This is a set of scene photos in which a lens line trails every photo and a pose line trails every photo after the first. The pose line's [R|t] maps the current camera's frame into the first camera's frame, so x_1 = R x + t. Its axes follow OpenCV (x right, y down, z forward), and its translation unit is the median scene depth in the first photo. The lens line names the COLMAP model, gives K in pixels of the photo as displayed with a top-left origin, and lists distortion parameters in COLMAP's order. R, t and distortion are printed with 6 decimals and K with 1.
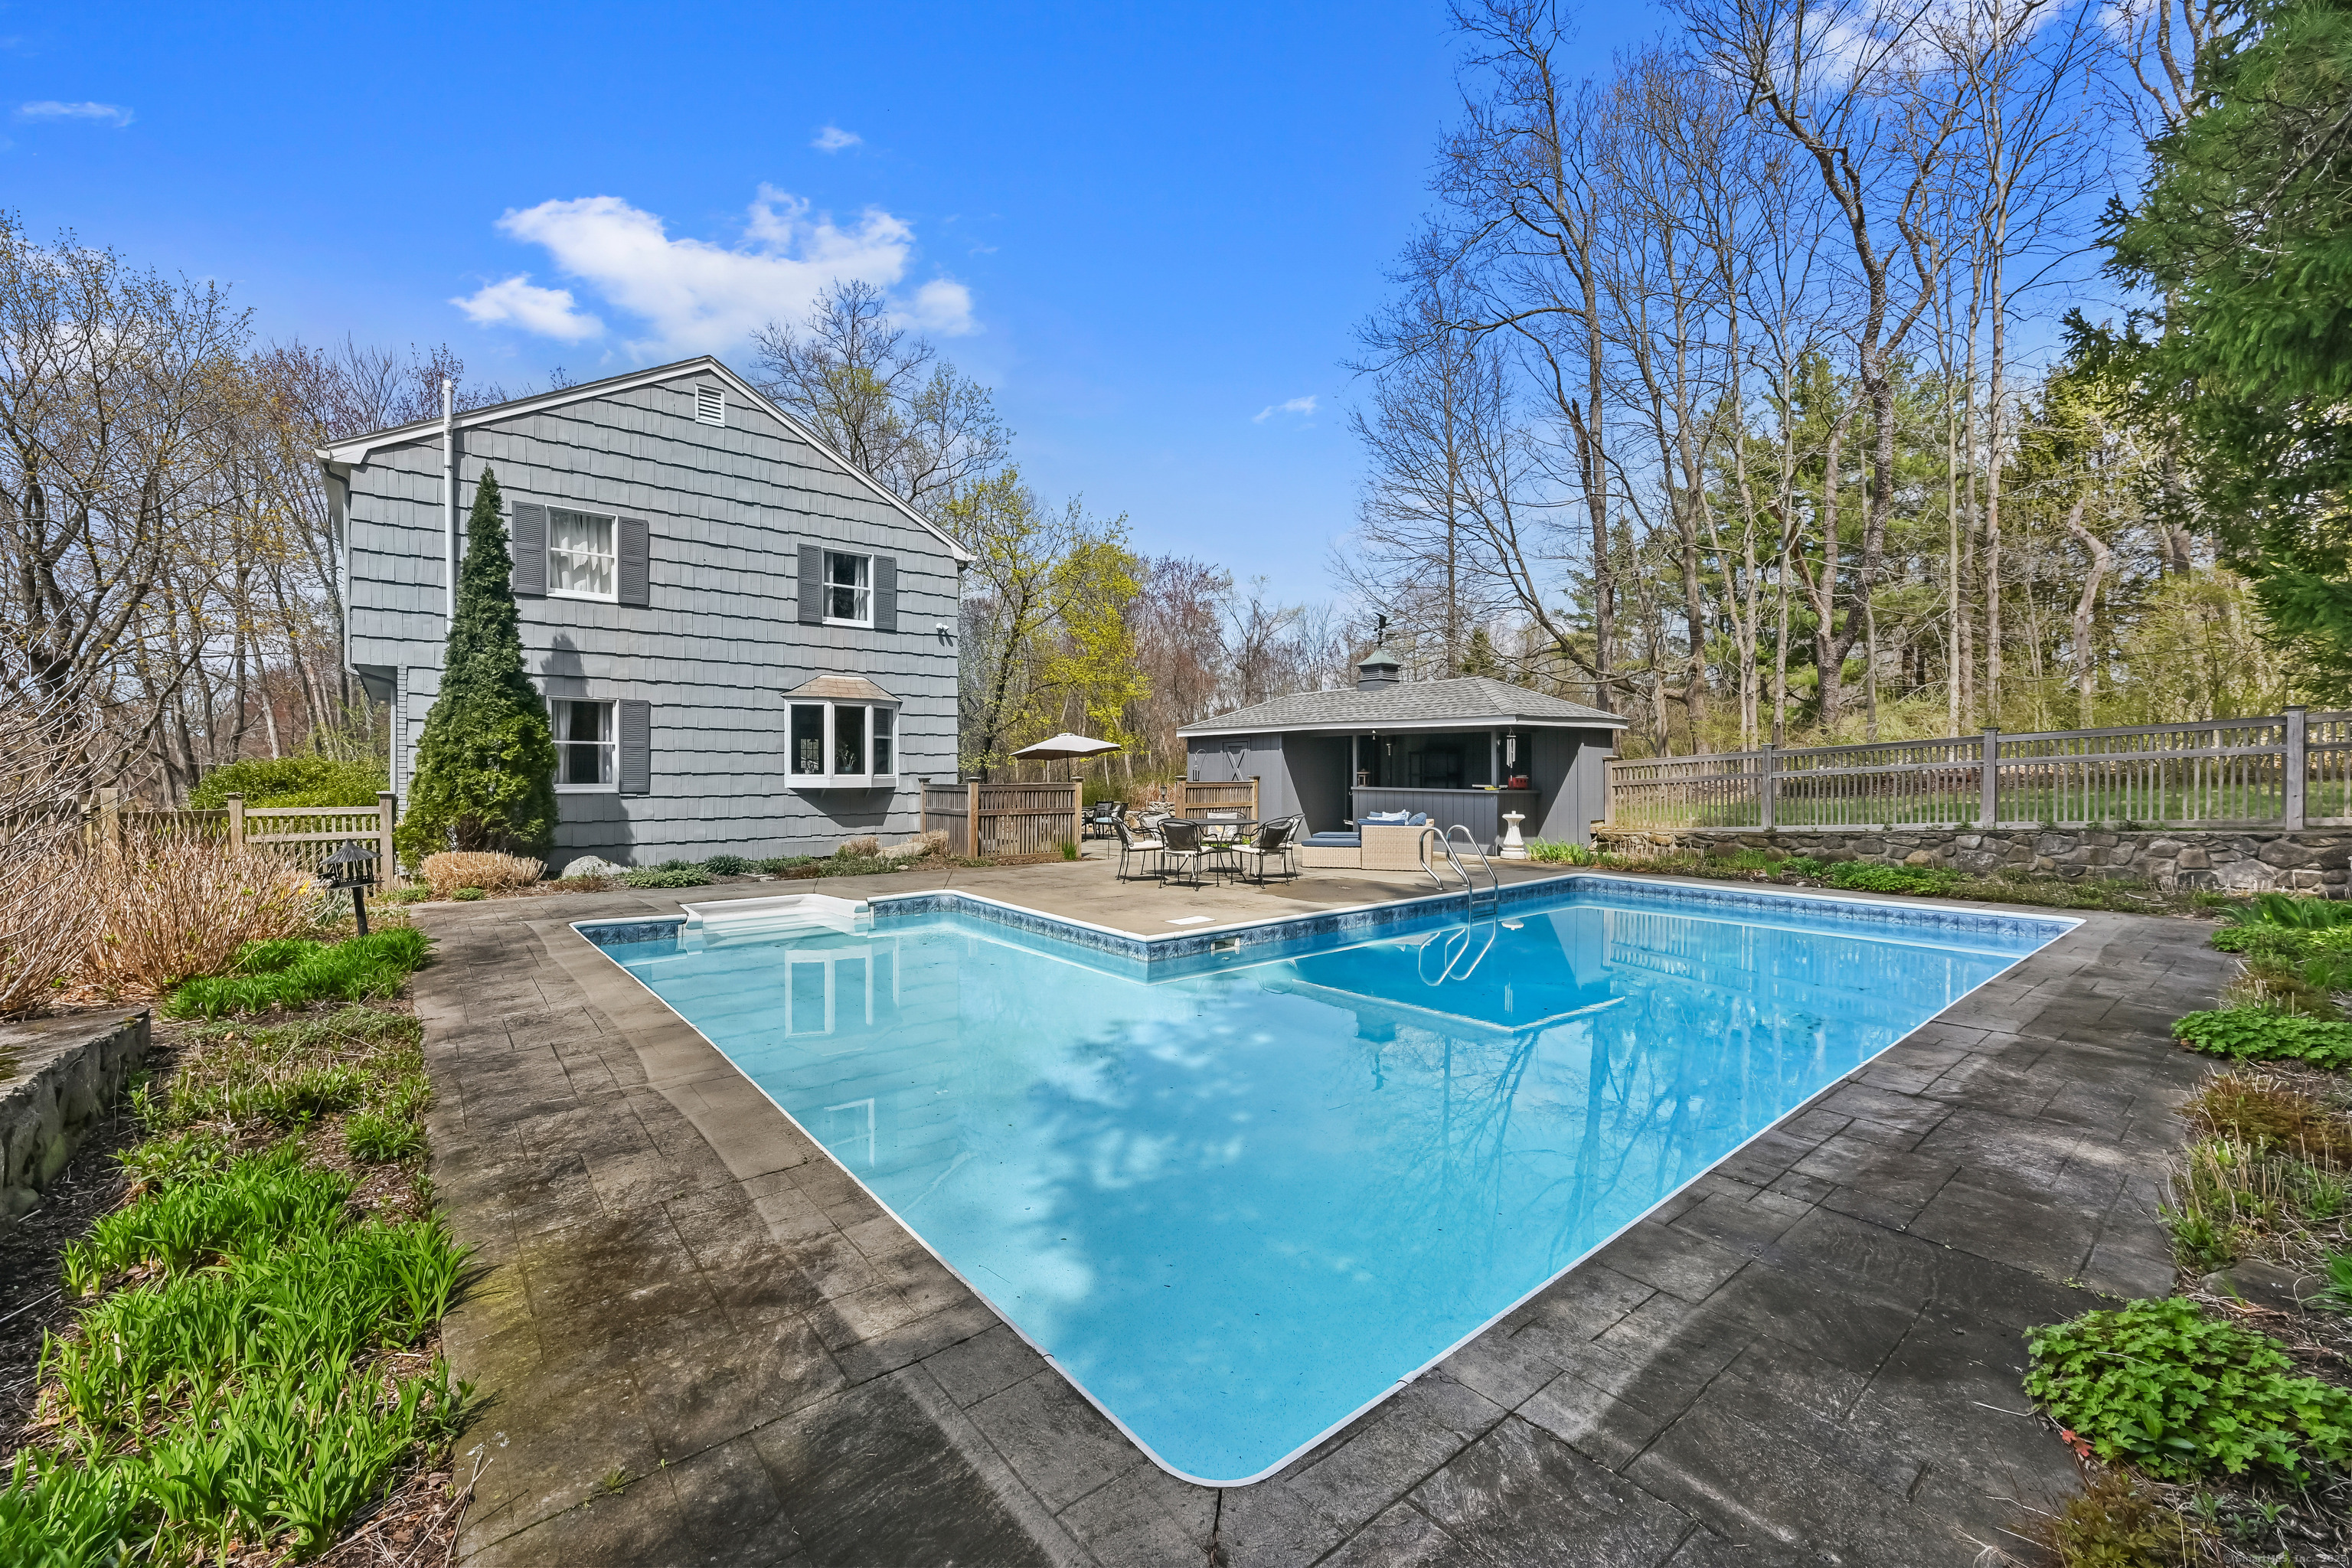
lens RADIAL K [[935.5, 0, 1176.0], [0, 935.5, 784.0], [0, 0, 1]] dist [0.000409, -0.000039]
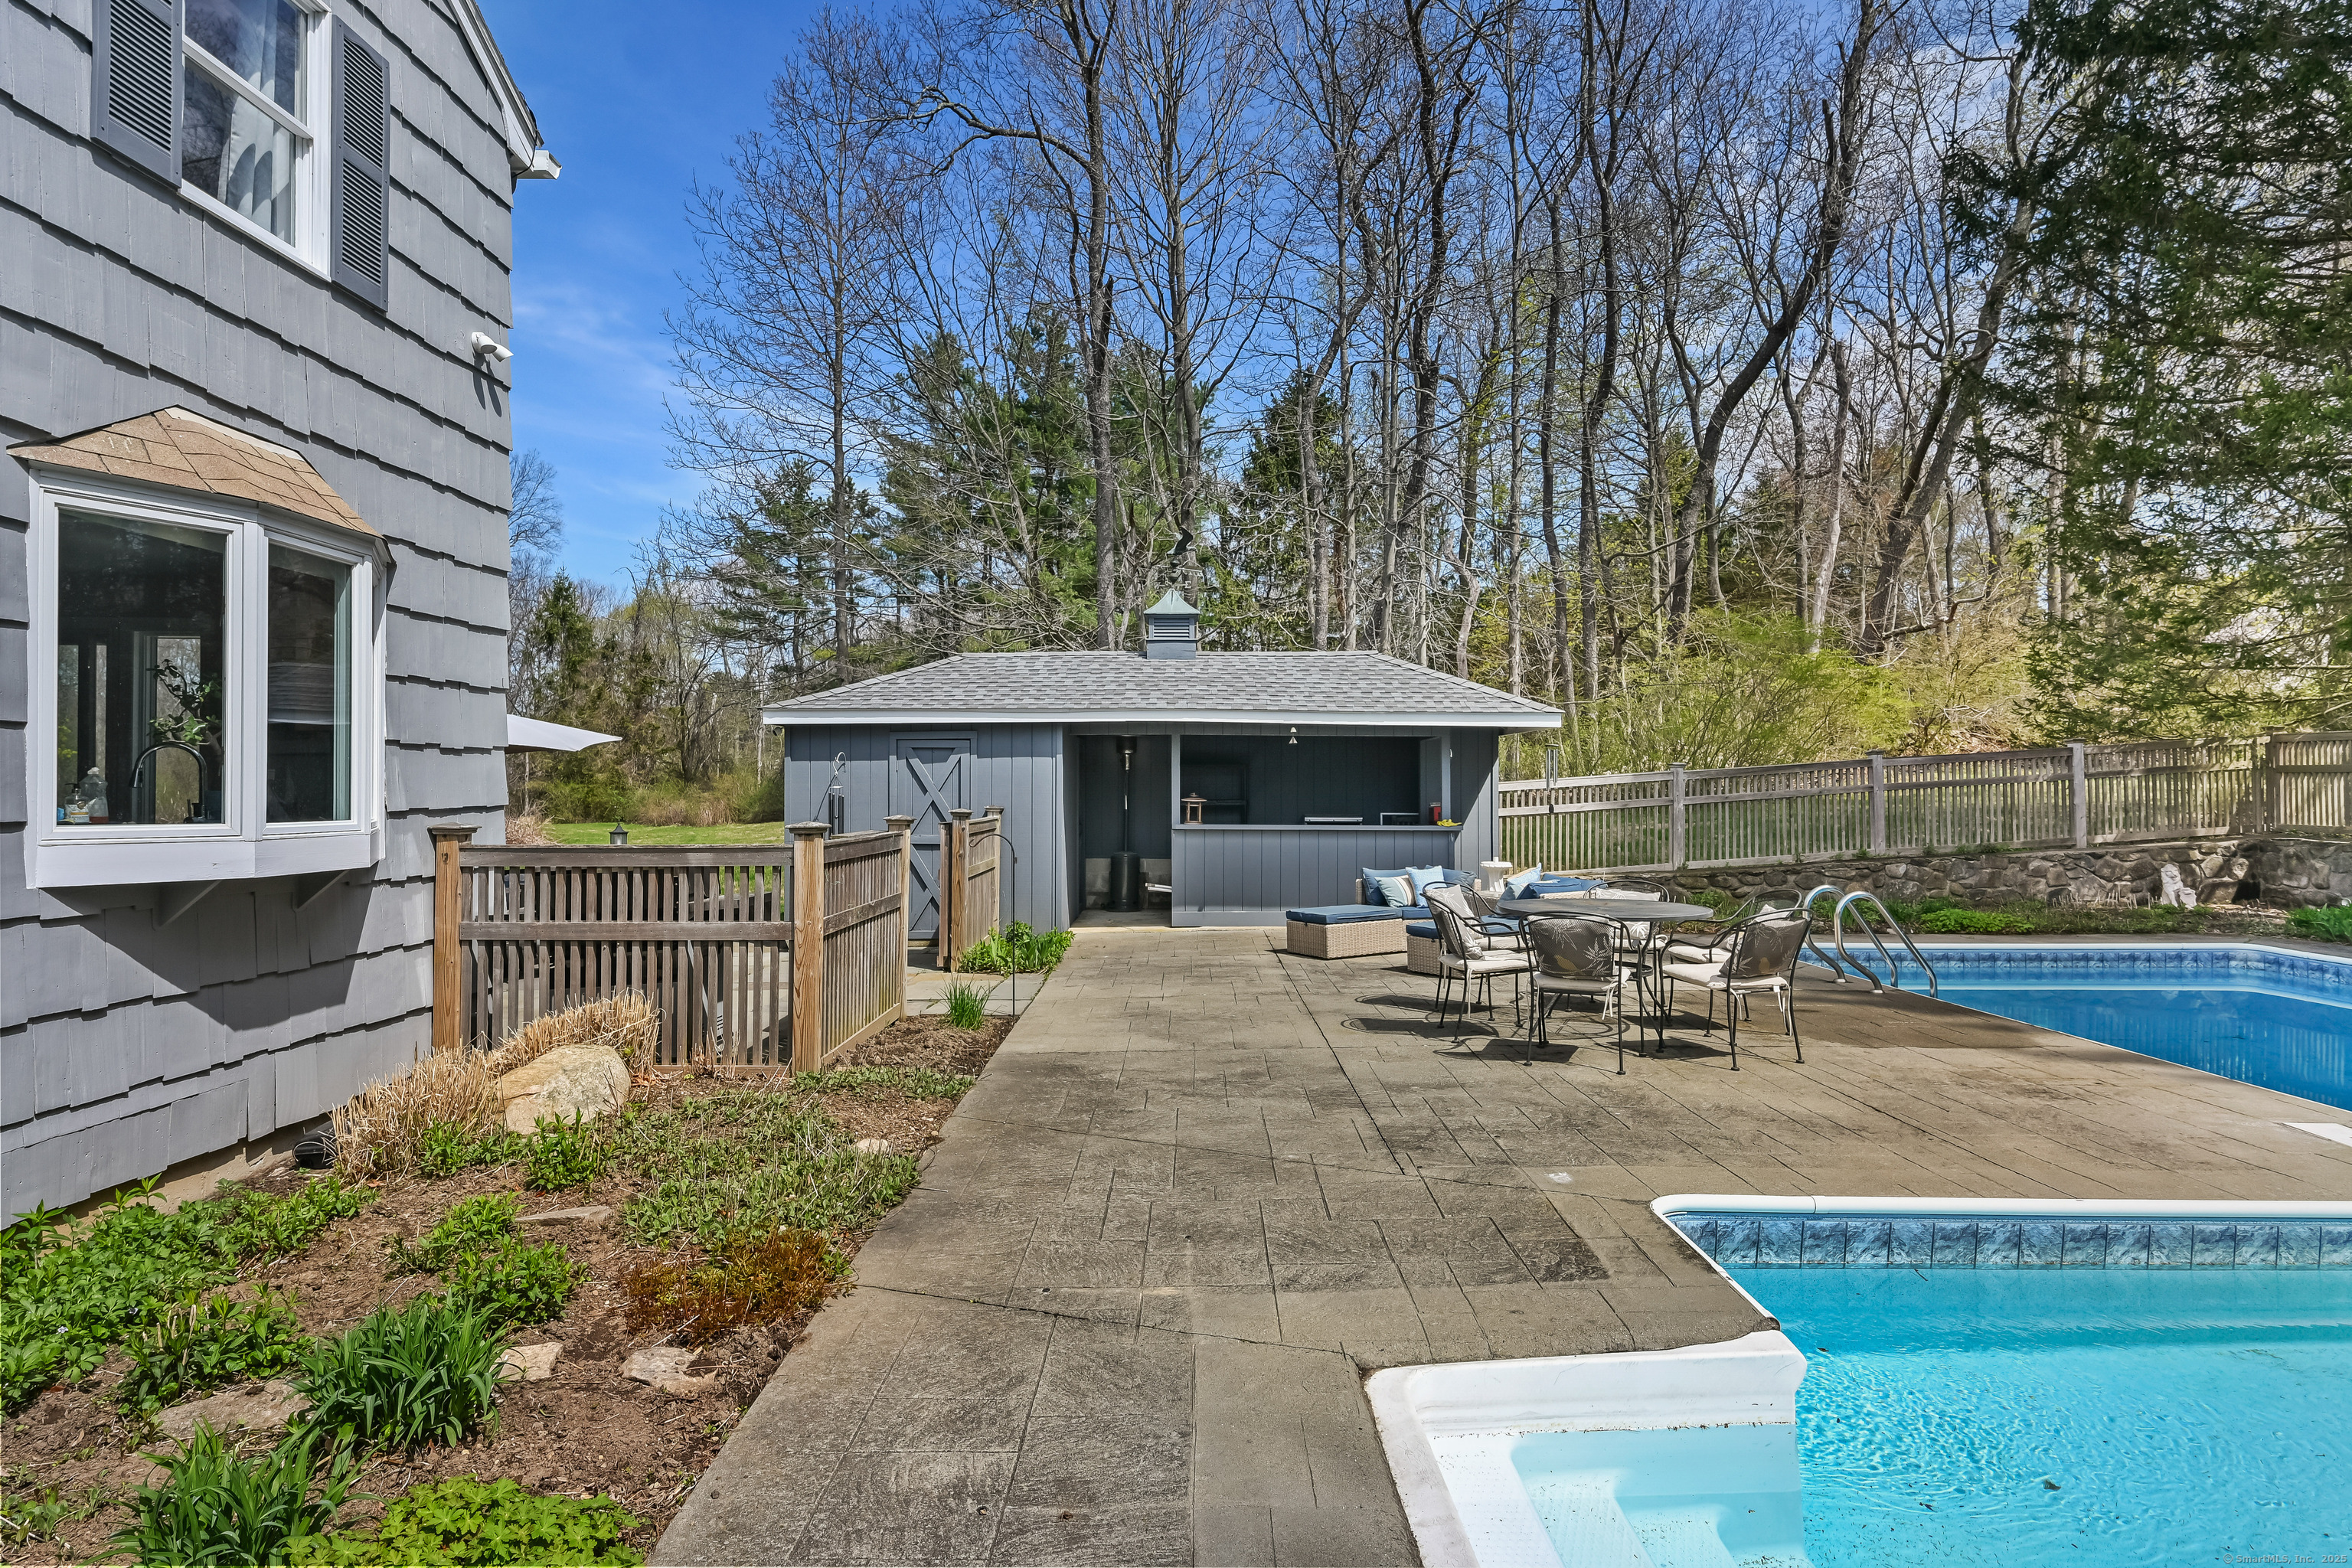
lens RADIAL K [[1243.6, 0, 1176.0], [0, 1243.6, 784.0], [0, 0, 1]] dist [-0.000993, -0.000642]
pose [[0.637772, 0.003271, 0.770218, -0.469170], [0.011381, 0.999842, -0.013670, -0.013335], [-0.770141, 0.017484, 0.637634, 0.615628]]
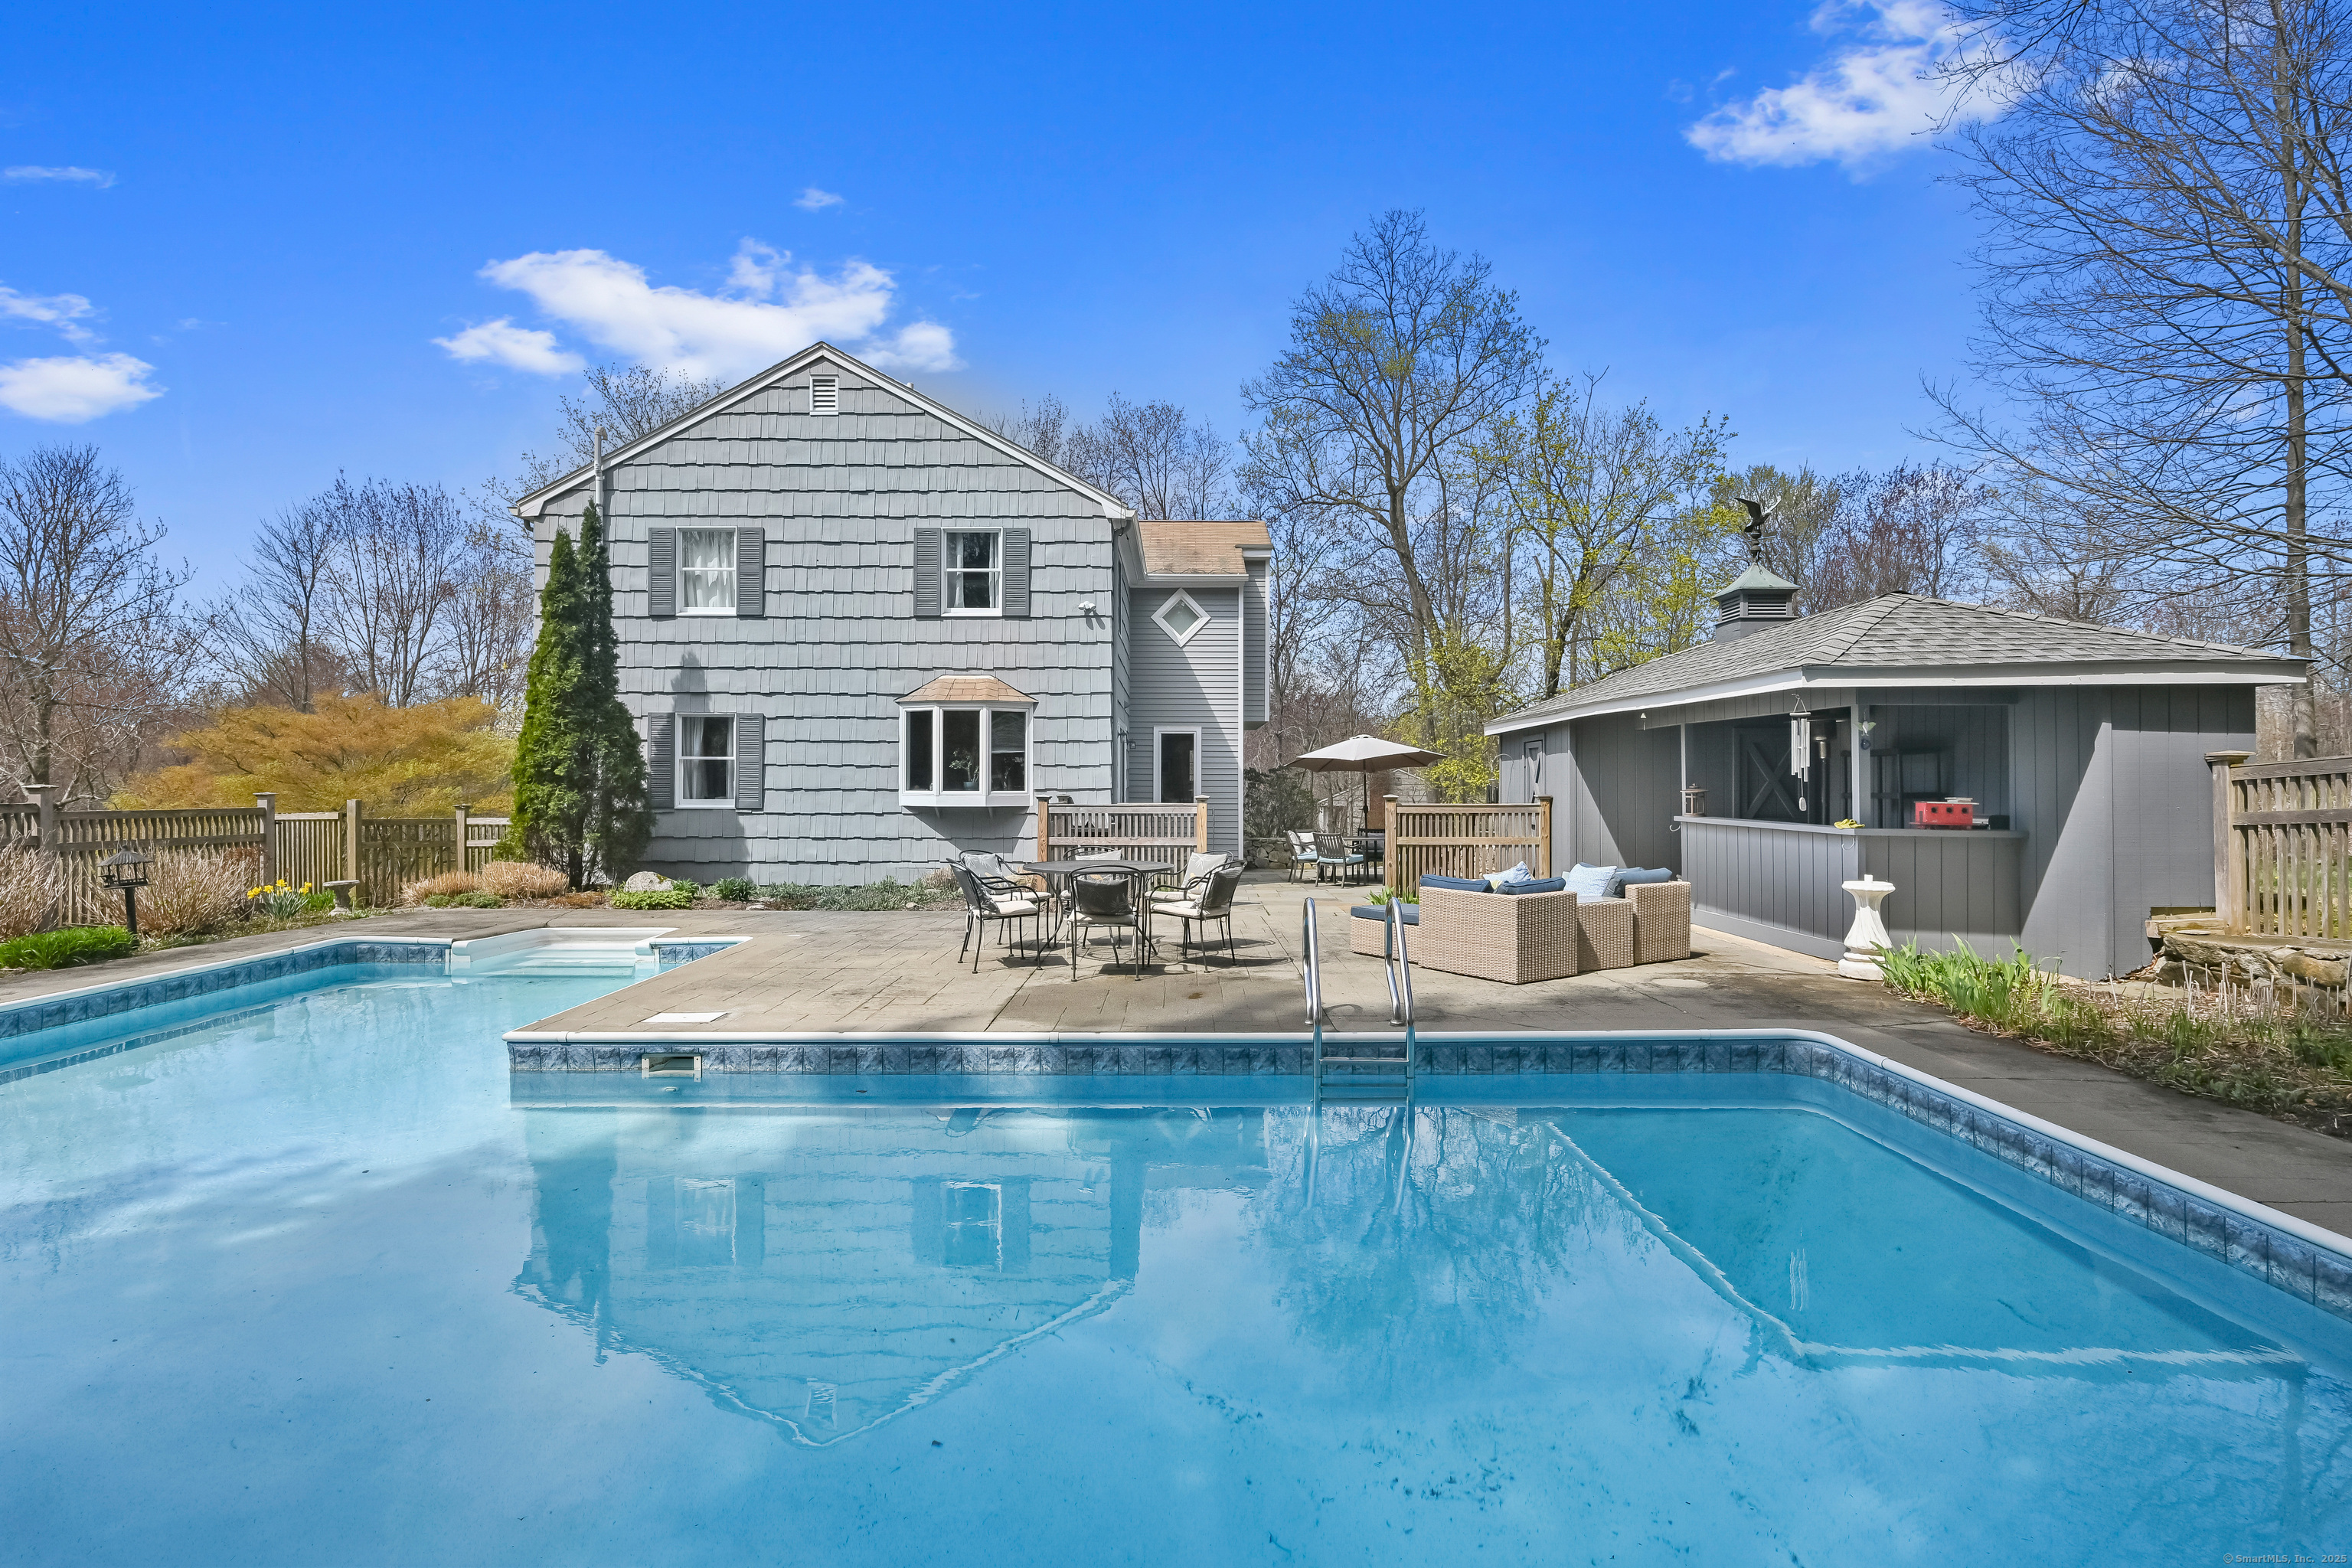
lens RADIAL K [[1097.9, 0, 1176.0], [0, 1097.9, 784.0], [0, 0, 1]] dist [-0.002404, -0.000187]
pose [[0.774614, -0.000780, -0.632434, 0.440471], [-0.009802, 0.999864, -0.013238, -0.005254], [0.632358, 0.016453, 0.774501, 0.361100]]
